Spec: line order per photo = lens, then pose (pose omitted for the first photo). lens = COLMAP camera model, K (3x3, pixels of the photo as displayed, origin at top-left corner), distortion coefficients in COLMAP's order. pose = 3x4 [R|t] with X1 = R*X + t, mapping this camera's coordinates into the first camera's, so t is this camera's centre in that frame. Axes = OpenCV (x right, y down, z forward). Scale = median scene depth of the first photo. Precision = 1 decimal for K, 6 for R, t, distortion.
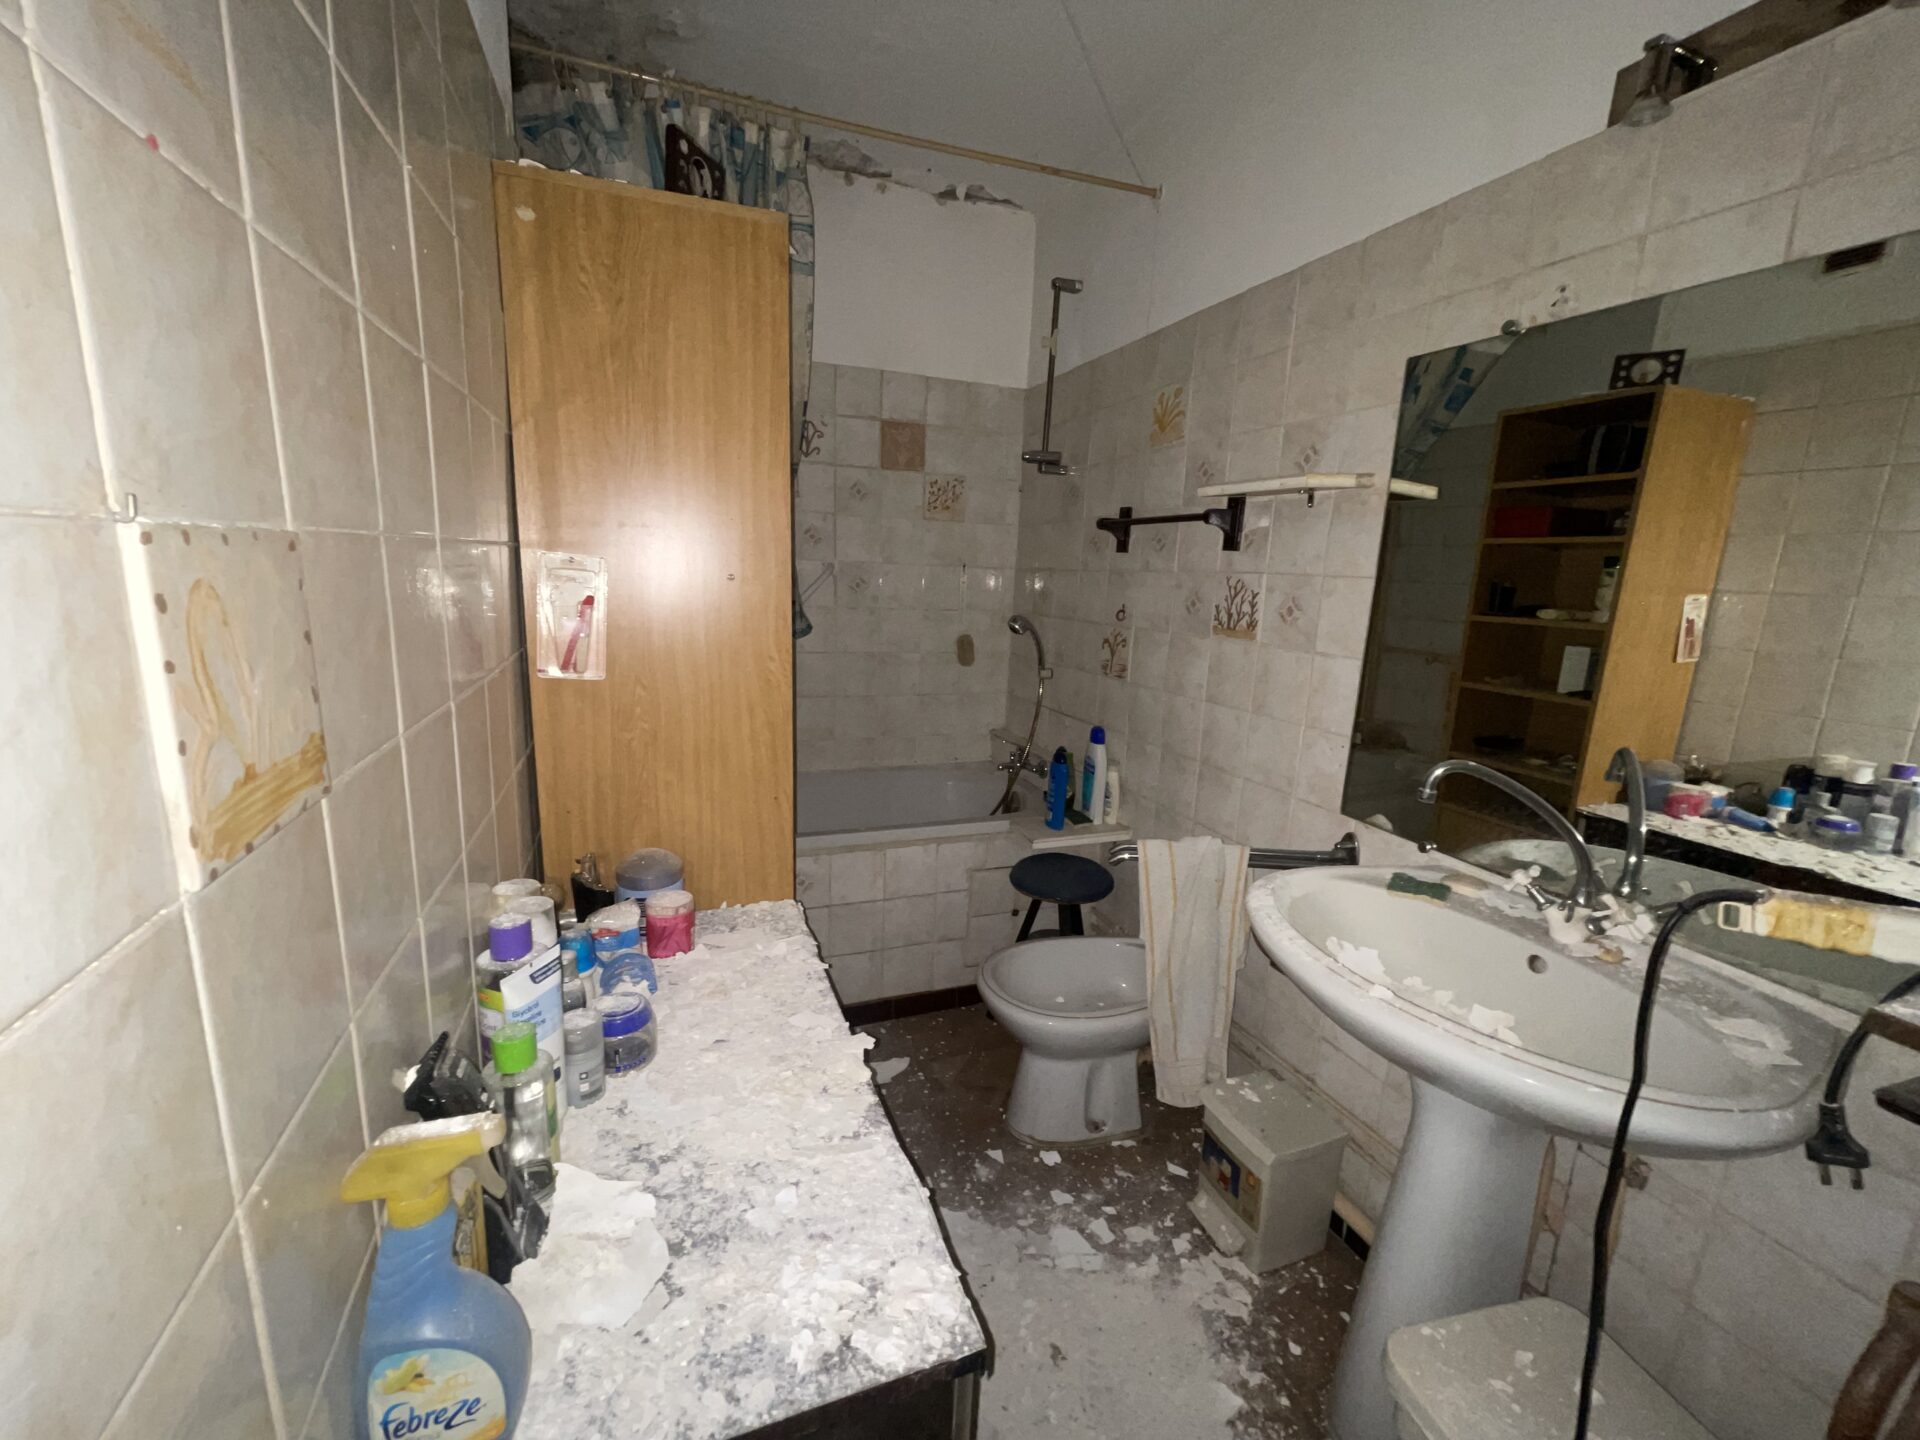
lens RADIAL K [[772.9, 0, 945.4], [0, 772.9, 721.4], [0, 0, 1]] dist [-0.000622, -0.000295]
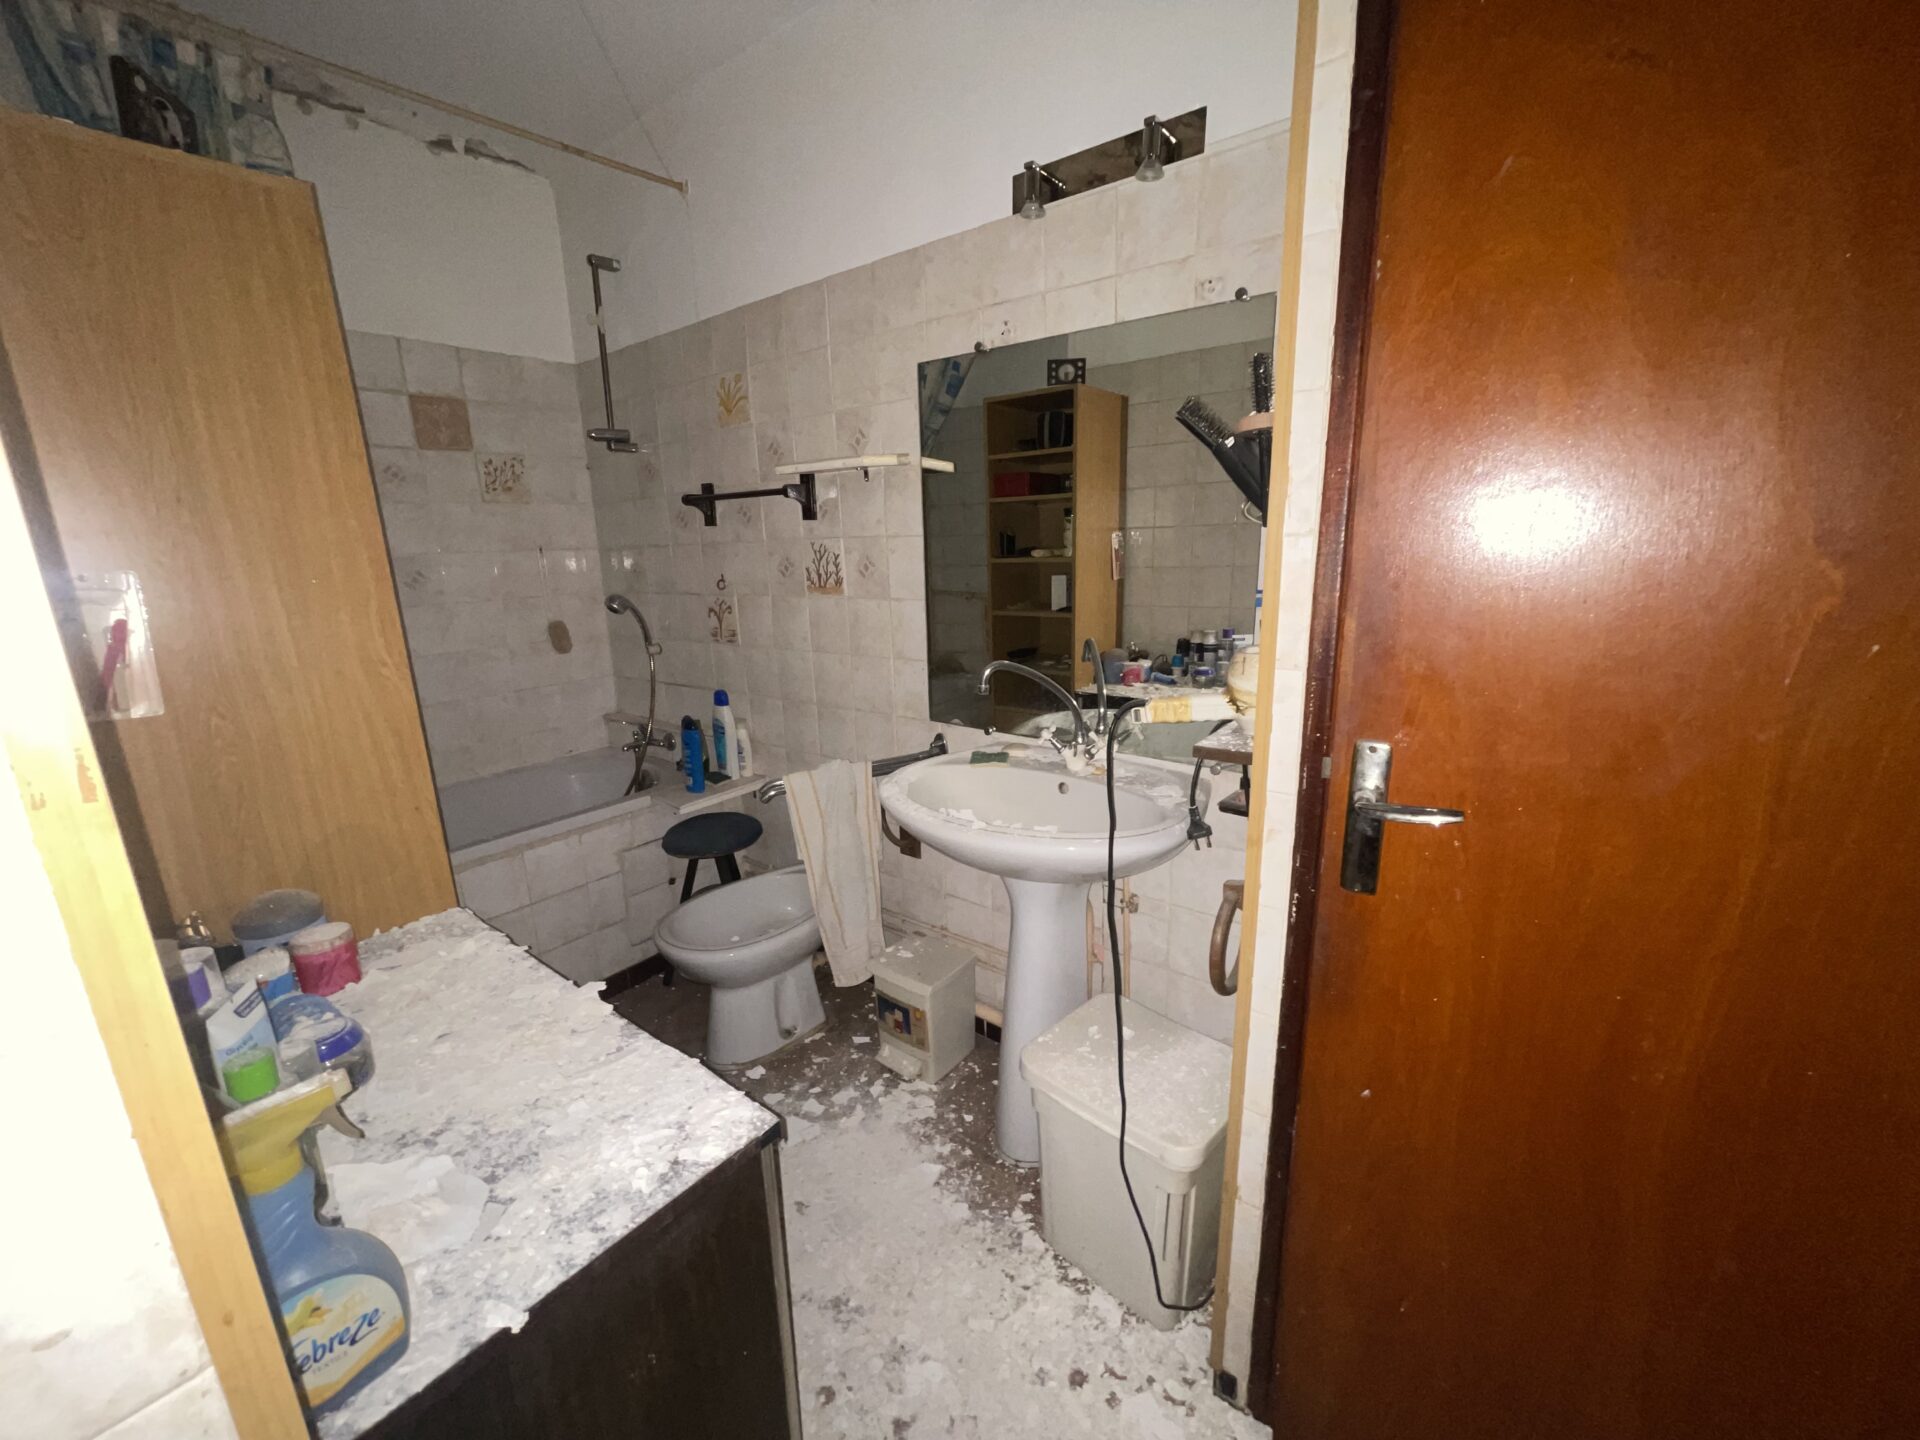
lens RADIAL K [[772.6, 0, 949.9], [0, 772.6, 720.8], [0, 0, 1]] dist [0.001533, 0.000147]
pose [[0.853760, -0.183082, 0.487416, -0.085998], [0.164739, 0.983031, 0.080687, 0.020558], [-0.493917, 0.011409, 0.869434, -0.131656]]
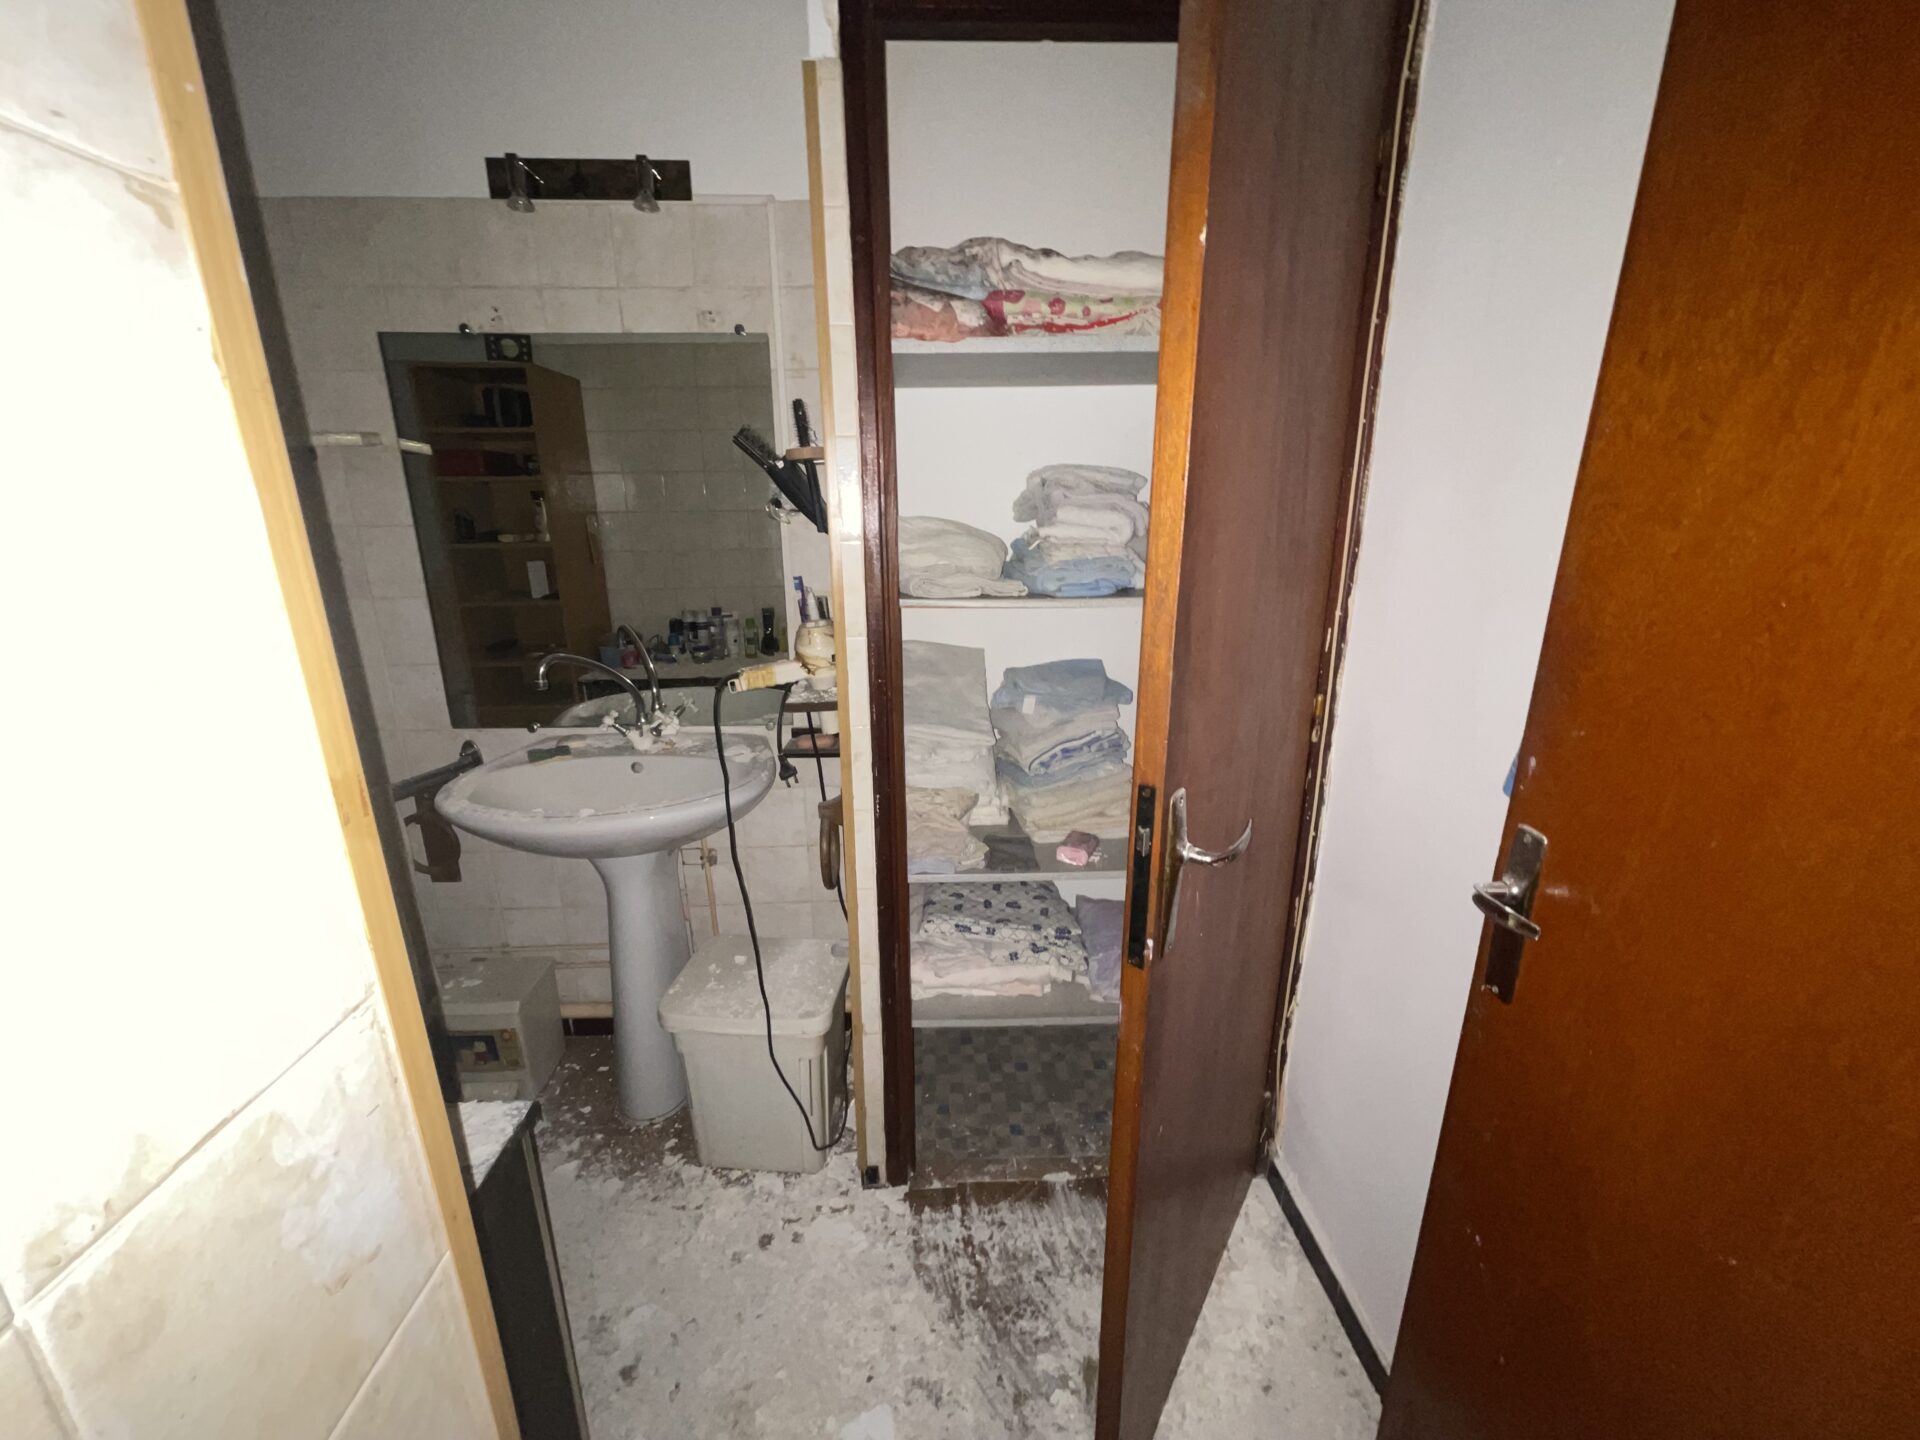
lens RADIAL K [[768.6, 0, 948.6], [0, 768.6, 716.8], [0, 0, 1]] dist [-0.003290, -0.000270]
pose [[0.315160, -0.300141, 0.900327, -0.292860], [0.209245, 0.947303, 0.242556, -0.023184], [-0.925684, 0.111945, 0.361355, -0.121269]]
